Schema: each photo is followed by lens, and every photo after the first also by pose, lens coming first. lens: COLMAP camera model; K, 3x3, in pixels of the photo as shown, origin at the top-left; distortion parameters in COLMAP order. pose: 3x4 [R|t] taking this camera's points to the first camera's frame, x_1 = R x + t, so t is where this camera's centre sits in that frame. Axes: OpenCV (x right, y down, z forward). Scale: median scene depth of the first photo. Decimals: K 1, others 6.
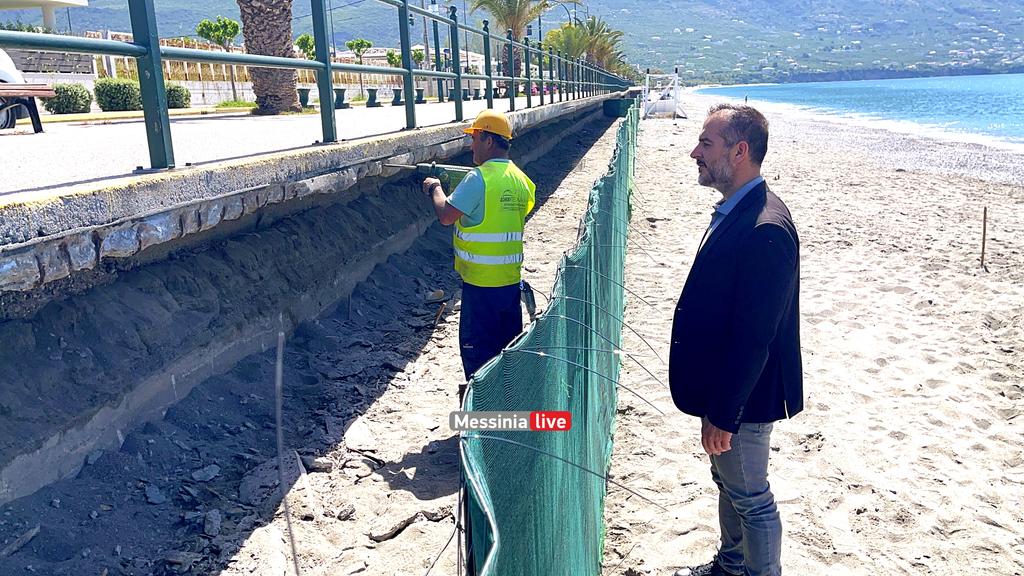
lens RADIAL K [[890.0, 0, 530.9], [0, 890.0, 291.3], [0, 0, 1]] dist [0.066121, -0.072459]
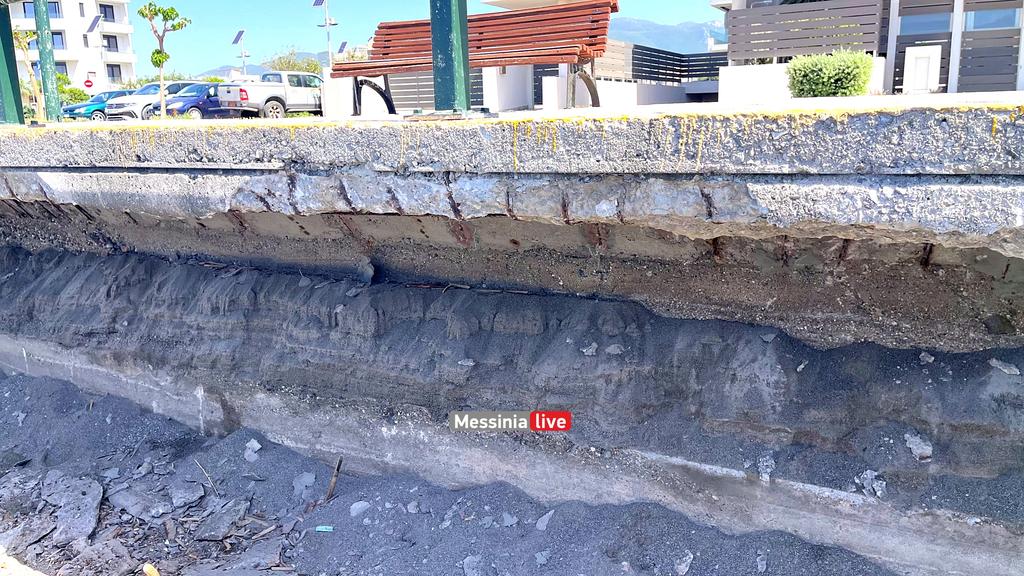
lens RADIAL K [[776.9, 0, 511.5], [0, 776.9, 280.6], [0, 0, 1]] dist [0.074881, -0.096252]
pose [[-0.372173, 0.234249, -0.898117, 0.158990], [-0.161411, 0.936550, 0.311160, -0.295670], [0.914021, 0.260771, -0.310748, 1.485678]]
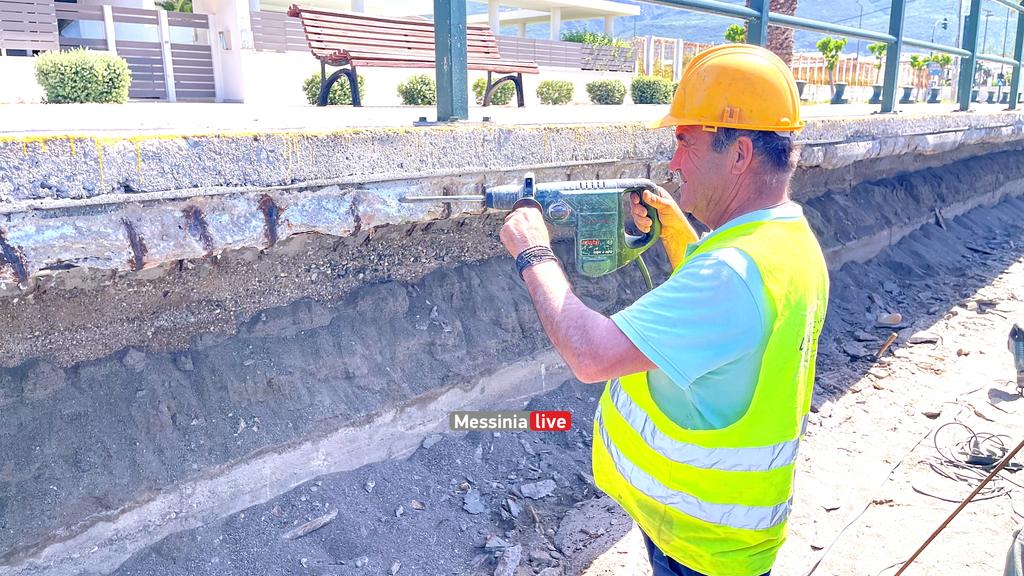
lens RADIAL K [[776.9, 0, 520.3], [0, 776.9, 292.1], [0, 0, 1]] dist [0.074881, -0.096252]
pose [[0.824322, 0.166954, -0.540943, 0.002243], [-0.152293, 0.985699, 0.072147, -0.028629], [0.545252, 0.022909, 0.837959, 0.262911]]
